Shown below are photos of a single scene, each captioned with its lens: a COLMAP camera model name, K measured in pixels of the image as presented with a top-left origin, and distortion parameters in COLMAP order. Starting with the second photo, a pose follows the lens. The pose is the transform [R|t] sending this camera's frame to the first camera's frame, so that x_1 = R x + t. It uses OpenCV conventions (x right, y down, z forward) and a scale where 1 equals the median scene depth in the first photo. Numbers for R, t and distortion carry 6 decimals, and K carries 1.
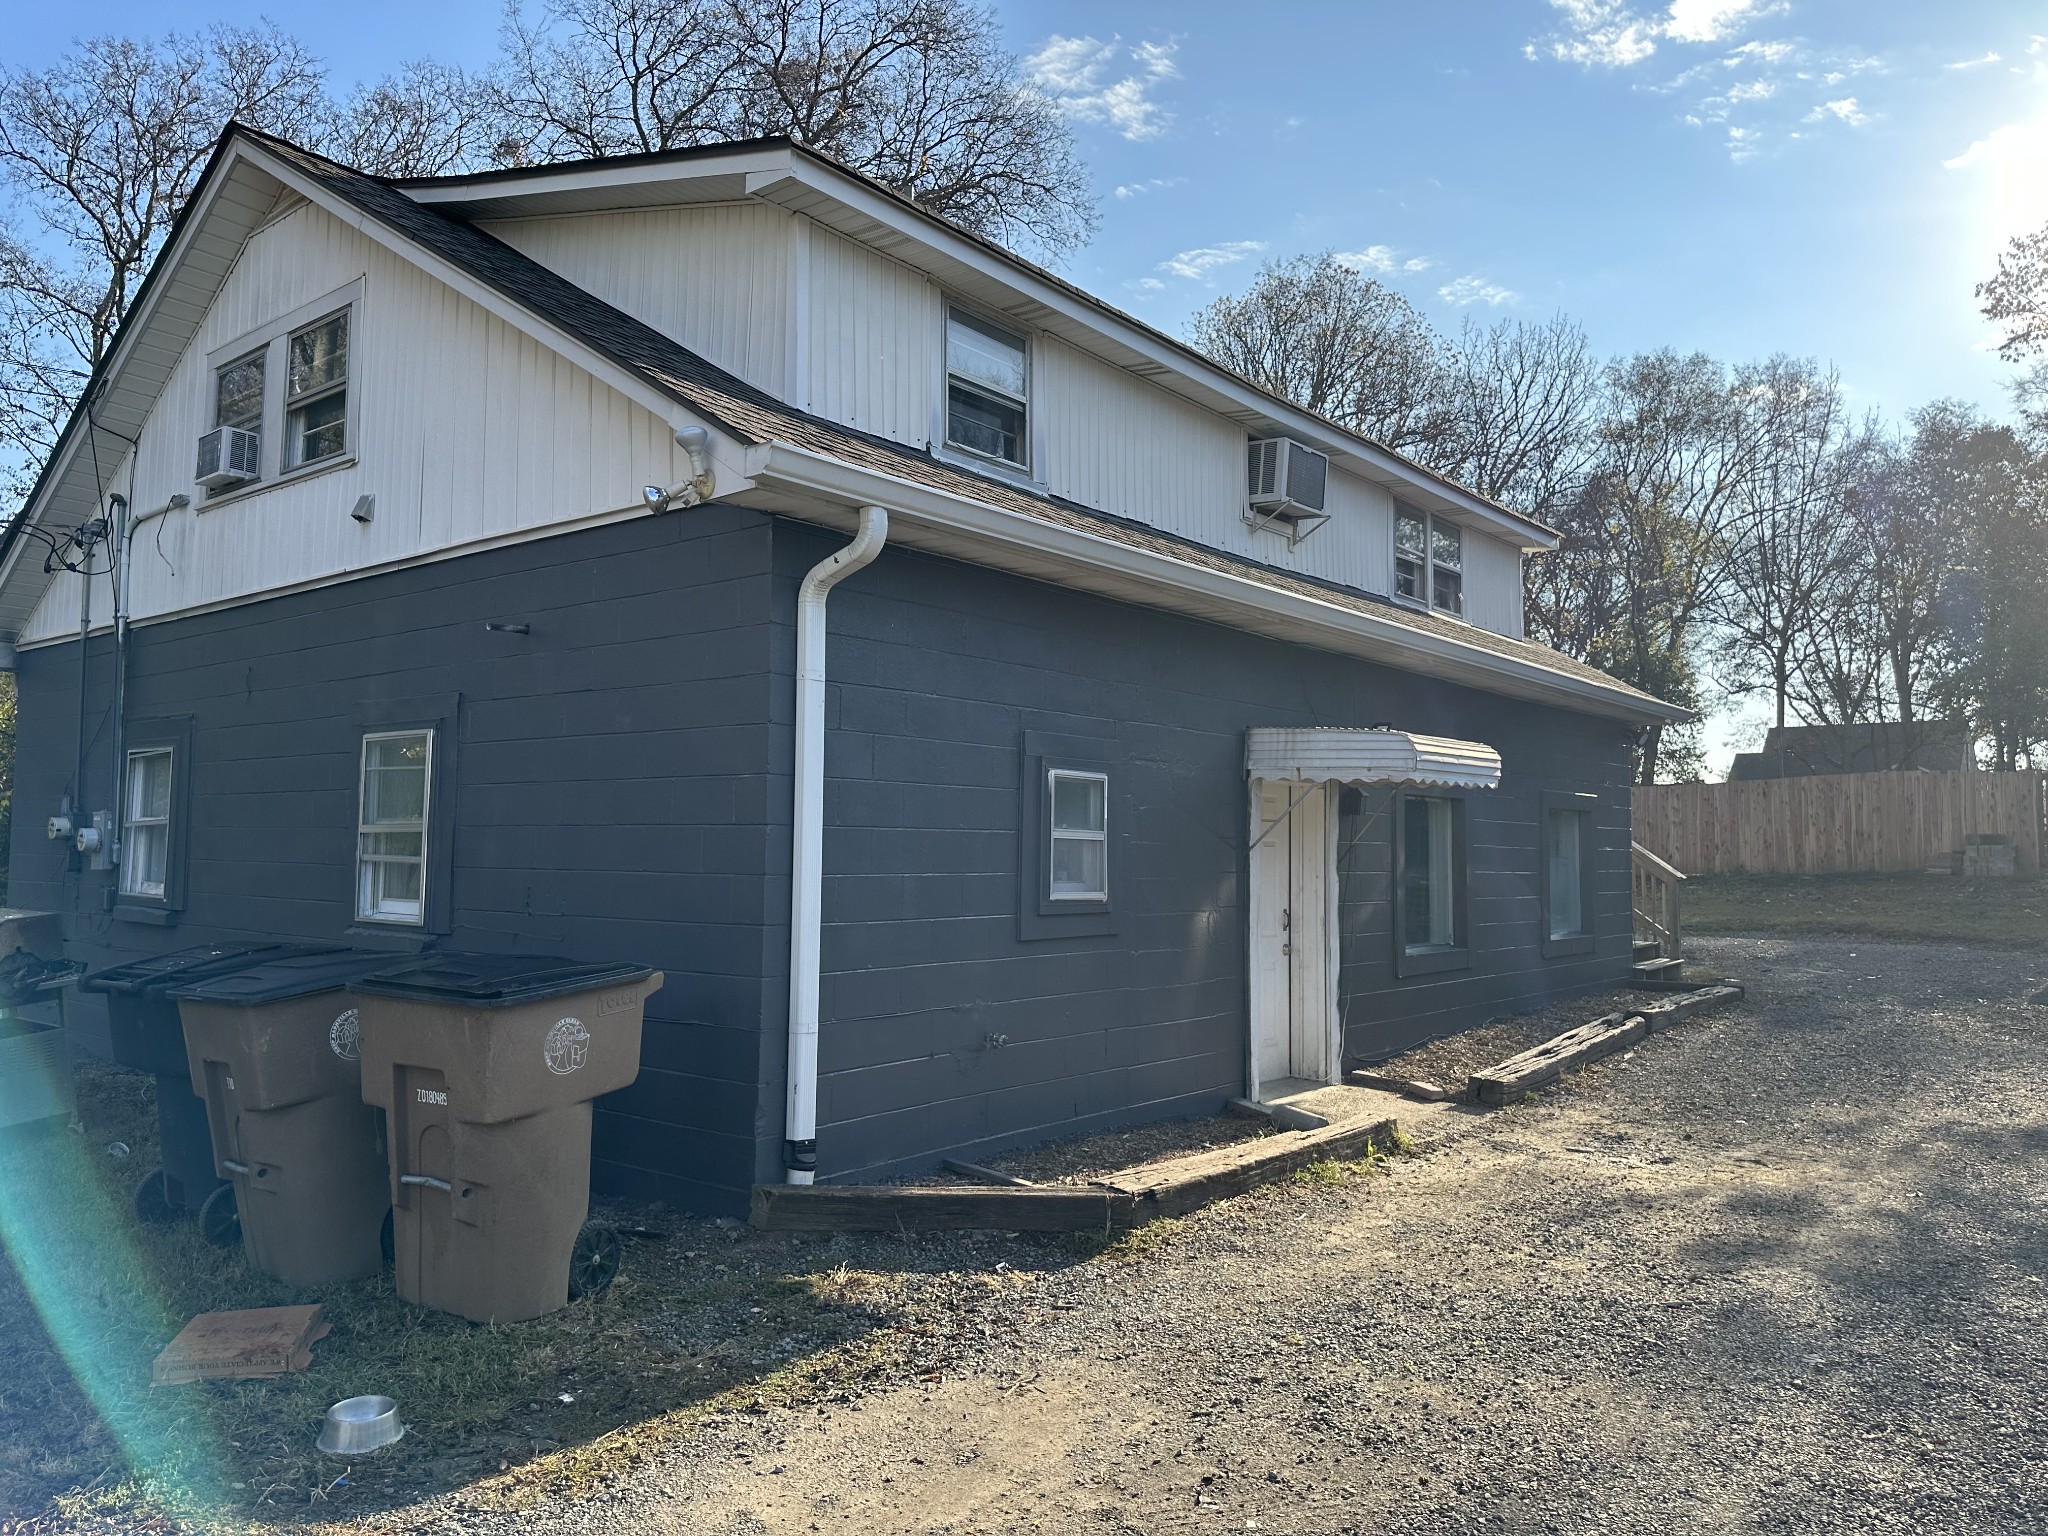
lens RADIAL K [[1440.6, 0, 1024.0], [0, 1440.6, 768.0], [0, 0, 1]] dist [0.095254, -0.004492]
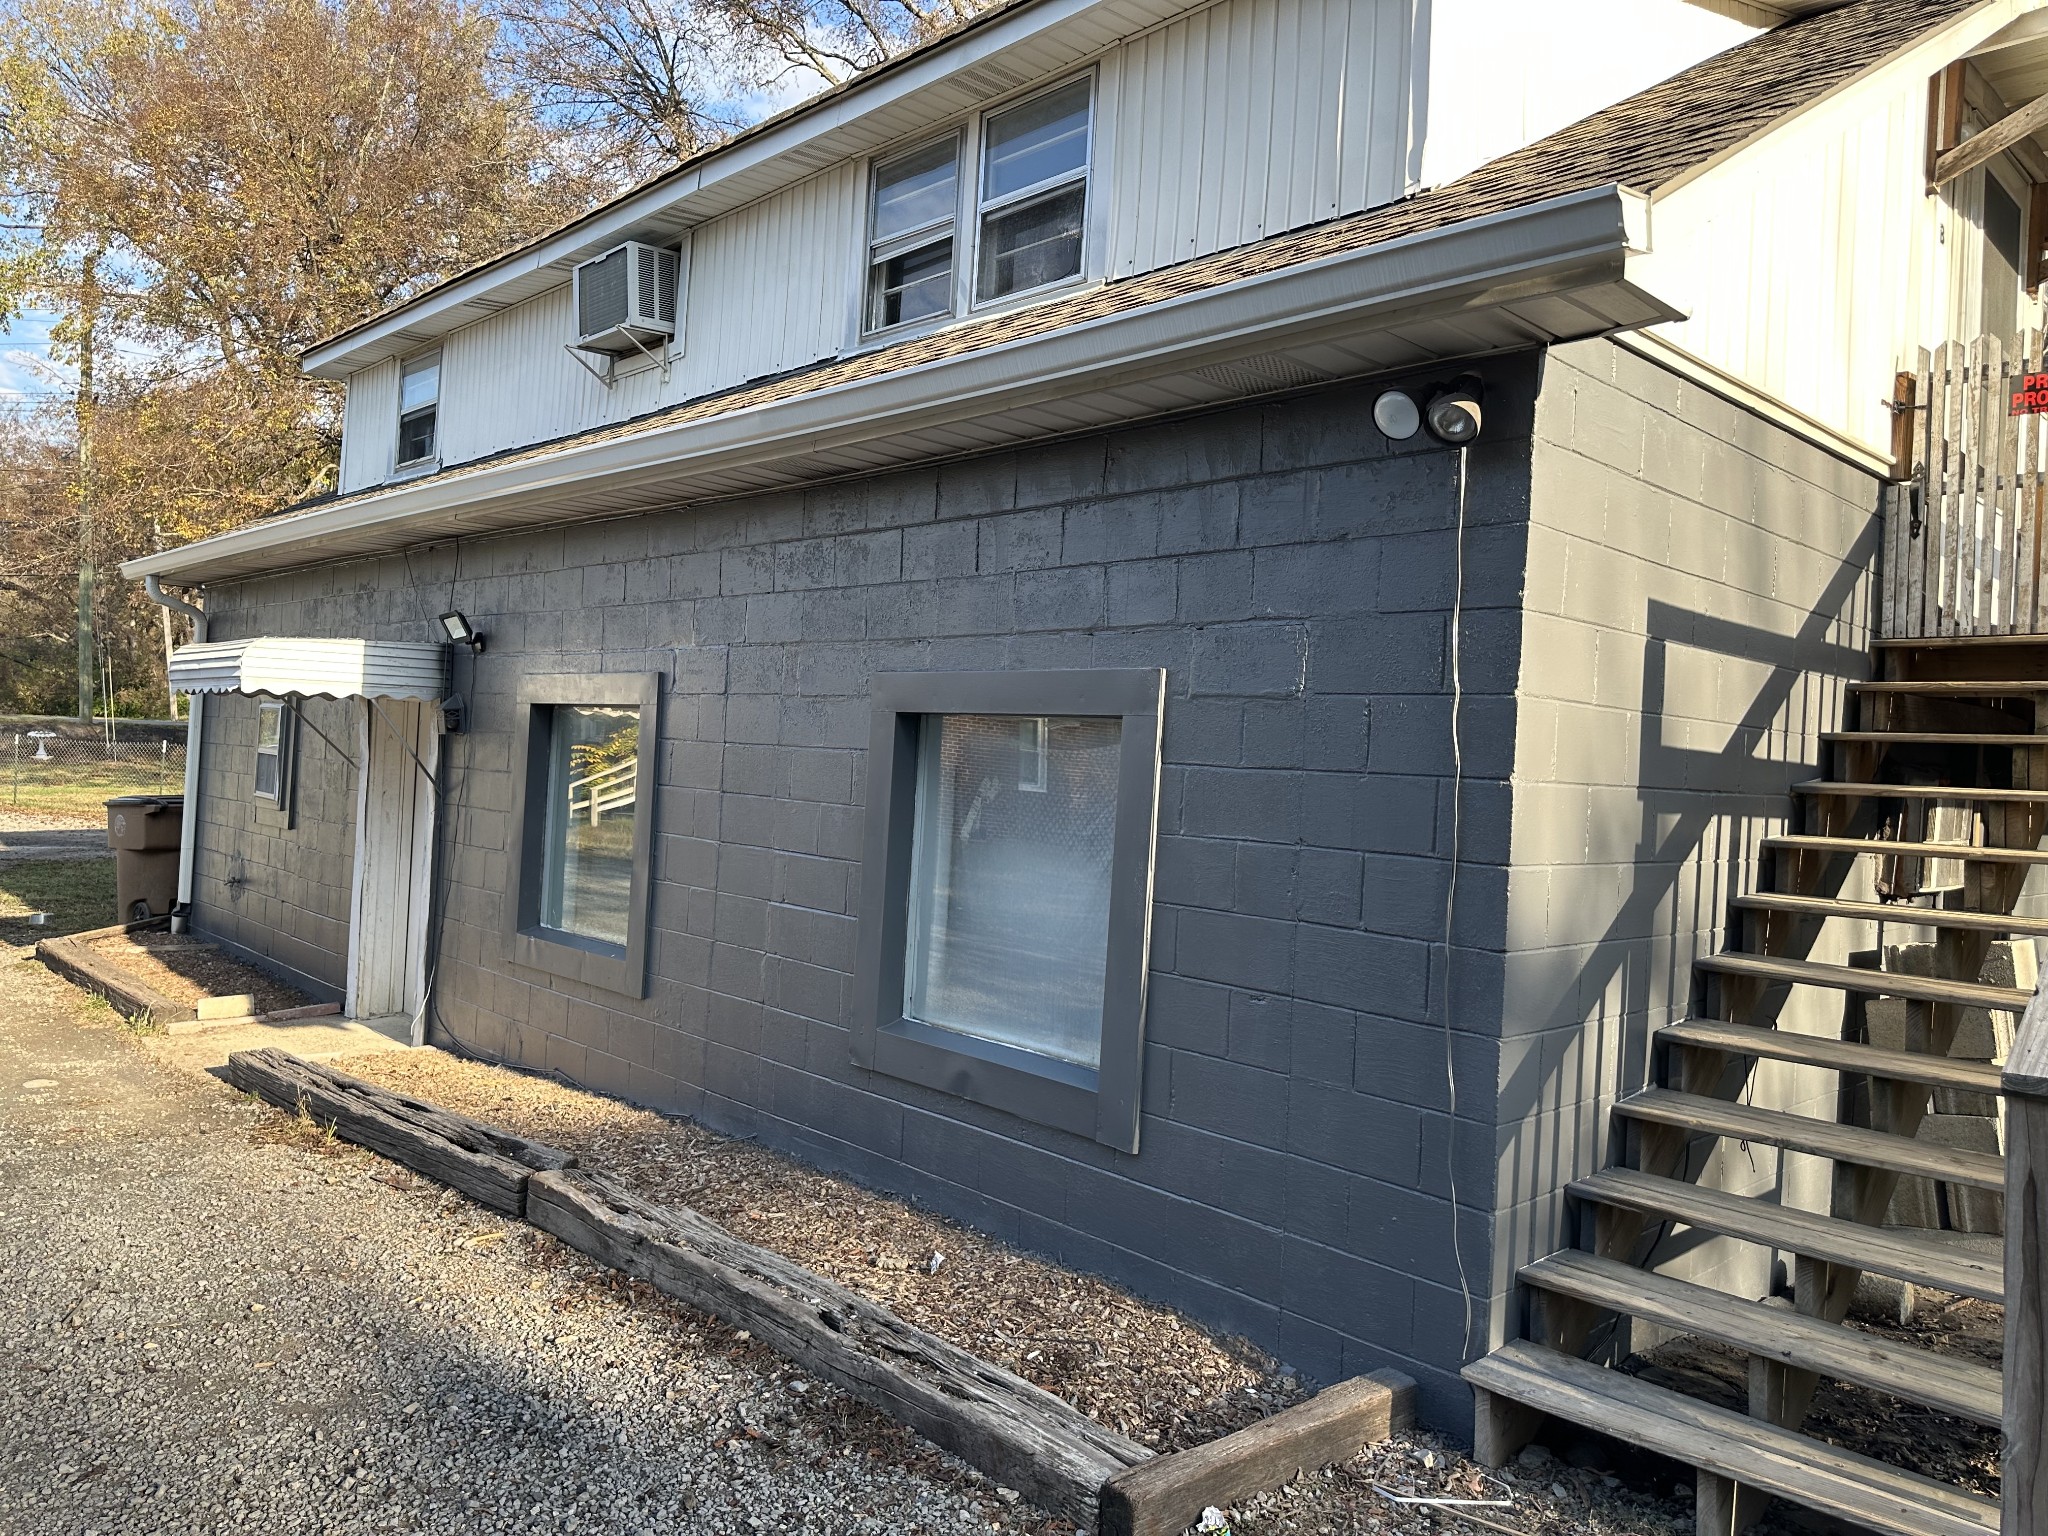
lens RADIAL K [[1463.7, 0, 1024.0], [0, 1463.7, 768.0], [0, 0, 1]] dist [0.060053, 0.001898]
pose [[-0.108403, -0.023660, -0.993825, 0.902271], [0.010404, 0.999635, -0.024933, 0.068008], [0.994053, -0.013043, -0.108117, 1.250567]]
